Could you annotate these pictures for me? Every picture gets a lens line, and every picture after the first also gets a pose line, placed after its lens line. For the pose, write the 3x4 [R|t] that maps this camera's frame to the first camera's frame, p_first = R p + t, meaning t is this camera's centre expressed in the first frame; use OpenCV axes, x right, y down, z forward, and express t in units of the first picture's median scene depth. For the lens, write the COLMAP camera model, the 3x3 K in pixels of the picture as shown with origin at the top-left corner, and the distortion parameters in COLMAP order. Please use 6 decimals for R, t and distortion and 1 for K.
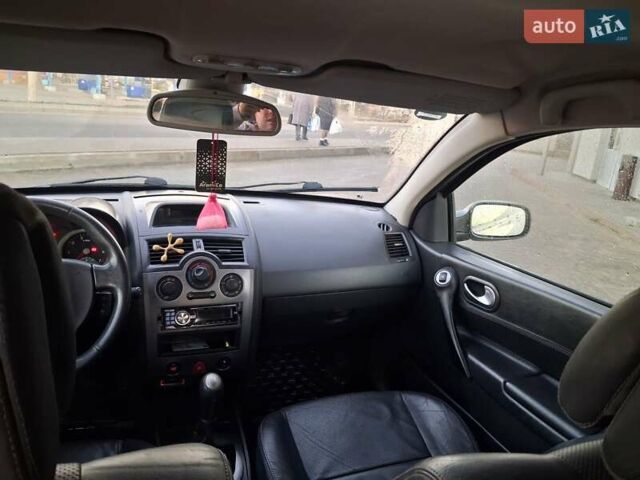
lens RADIAL K [[507.0, 0, 327.5], [0, 507.0, 243.0], [0, 0, 1]] dist [0.000720, -0.011470]
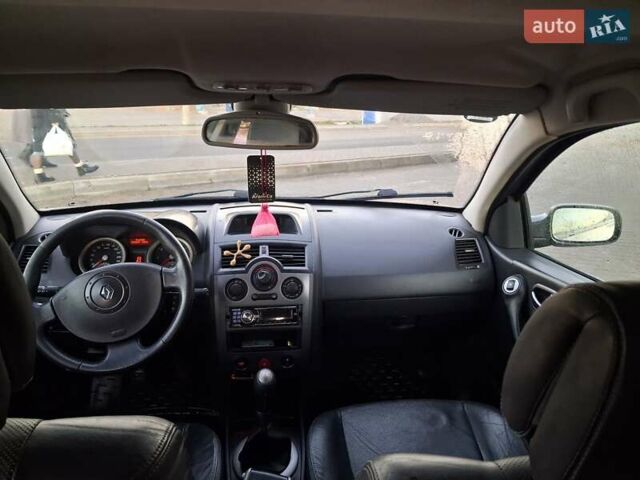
lens RADIAL K [[505.5, 0, 321.3], [0, 505.5, 237.7], [0, 0, 1]] dist [0.030434, -0.039475]
pose [[0.962535, -0.006917, -0.271069, 0.162848], [0.000173, 0.999690, -0.024897, 0.002764], [0.271158, 0.023917, 0.962238, -0.017997]]
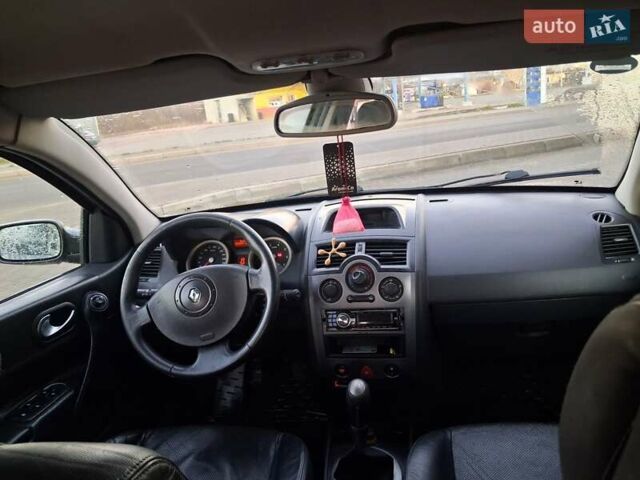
lens RADIAL K [[502.9, 0, 320.0], [0, 502.9, 240.0], [0, 0, 1]] dist [0.033573, -0.051983]
pose [[0.830076, -0.037966, -0.556357, 0.235212], [0.033336, 0.999274, -0.018454, 0.003103], [0.556653, -0.003229, 0.830739, 0.132994]]
